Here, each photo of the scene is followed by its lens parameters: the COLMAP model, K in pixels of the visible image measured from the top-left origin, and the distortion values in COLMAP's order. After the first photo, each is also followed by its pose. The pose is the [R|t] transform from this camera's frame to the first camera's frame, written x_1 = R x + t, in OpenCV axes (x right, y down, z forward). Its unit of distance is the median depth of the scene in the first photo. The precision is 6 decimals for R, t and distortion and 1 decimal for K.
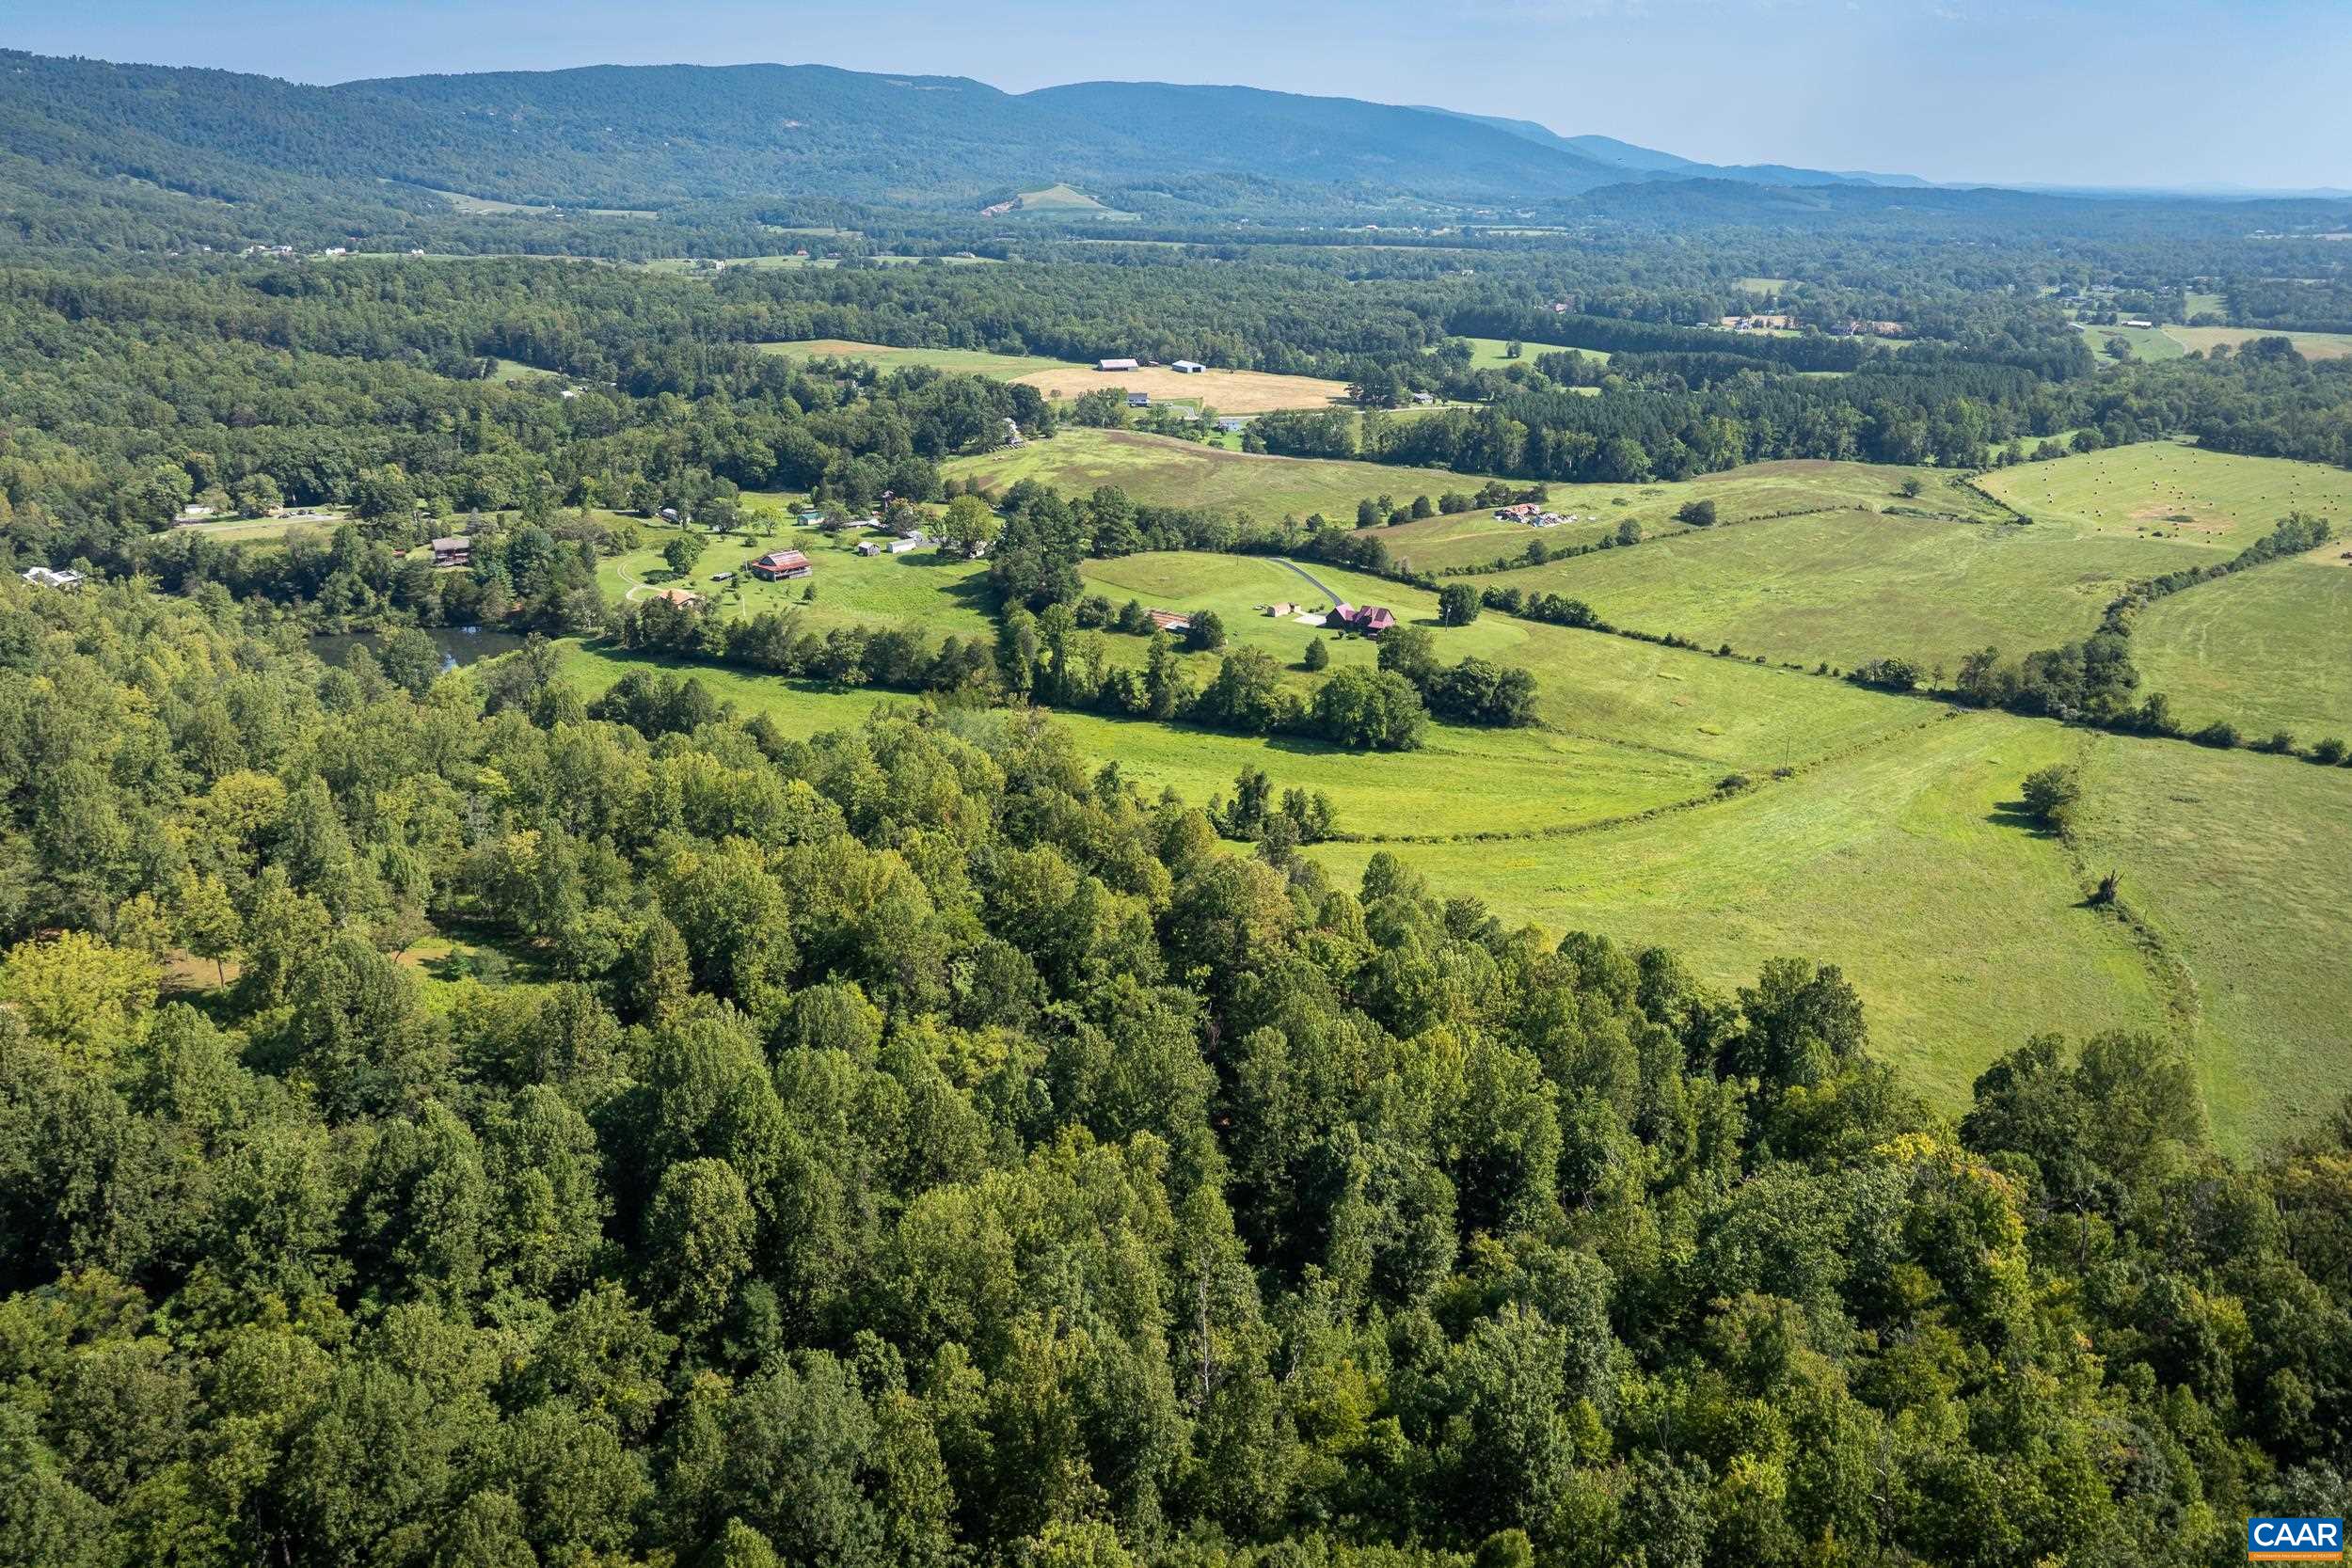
lens RADIAL K [[1782.4, 0, 1279.2], [0, 1782.4, 718.8], [0, 0, 1]] dist [-0.008199, -0.043056]
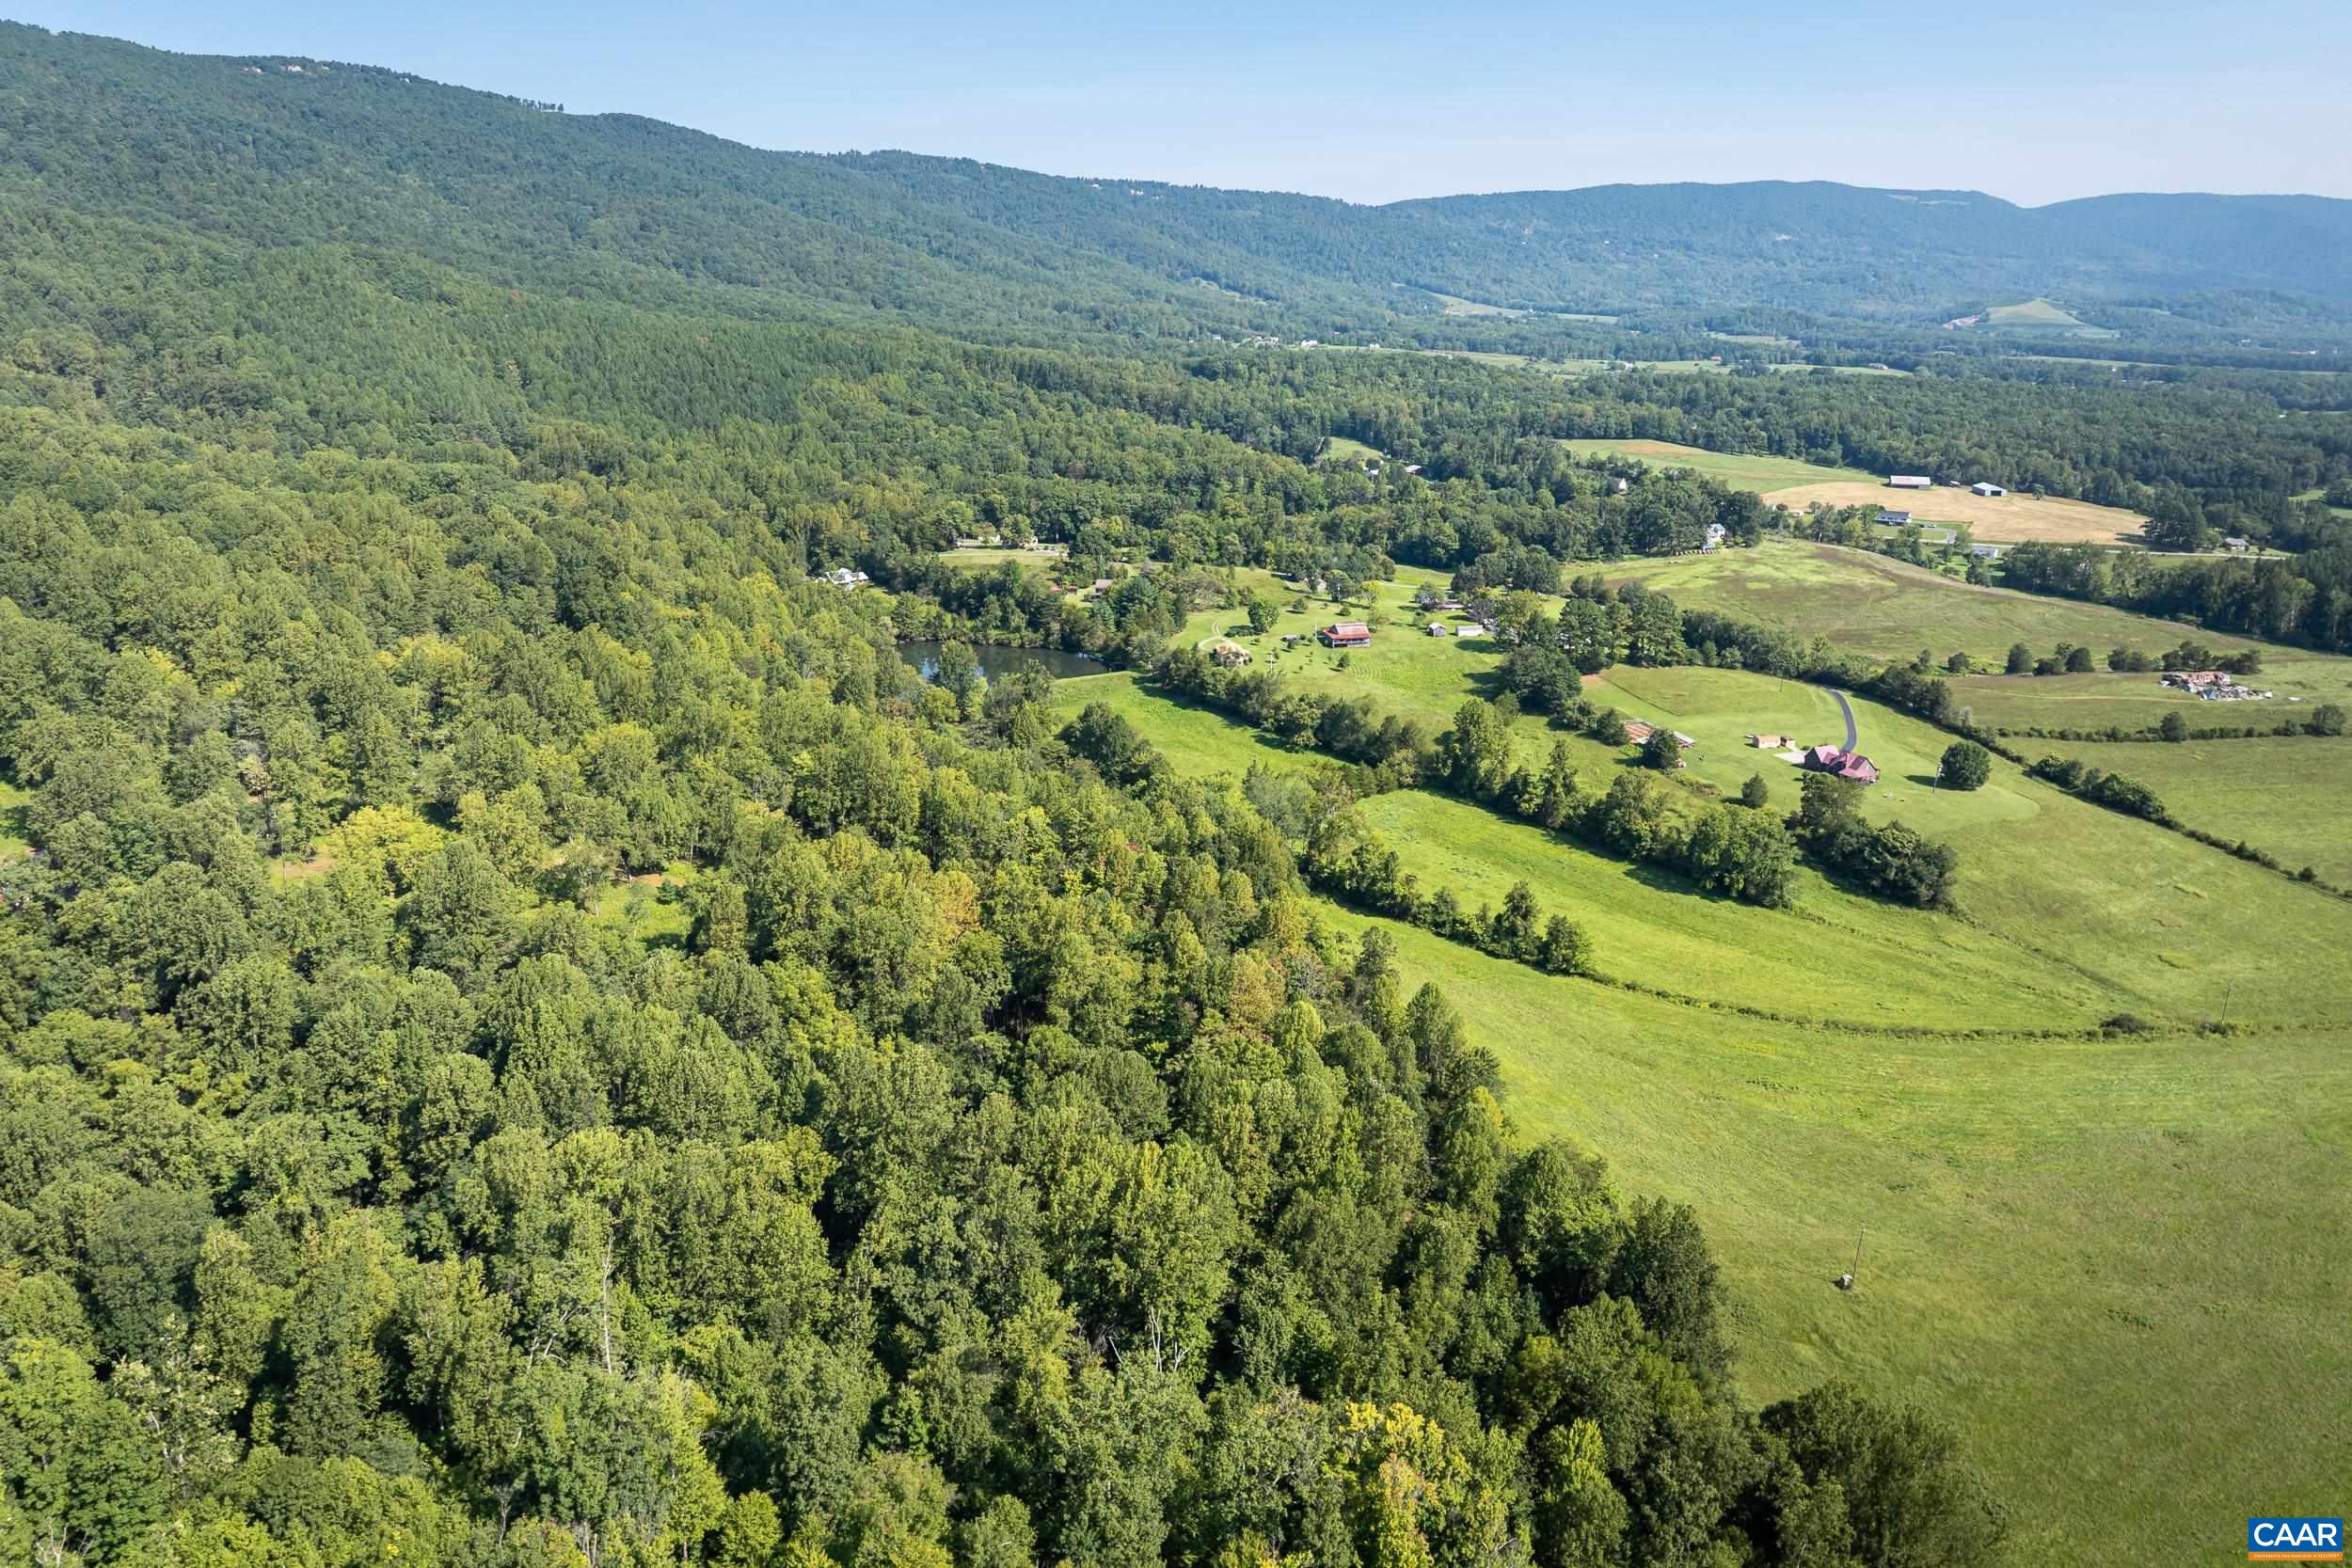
lens RADIAL K [[1675.5, 0, 1176.3], [0, 1675.5, 715.4], [0, 0, 1]] dist [-0.015523, -0.040726]
pose [[0.820911, 0.144989, -0.552344, 0.173033], [-0.169355, 0.985530, 0.006999, -0.020875], [0.545367, 0.087797, 0.833587, 0.063185]]
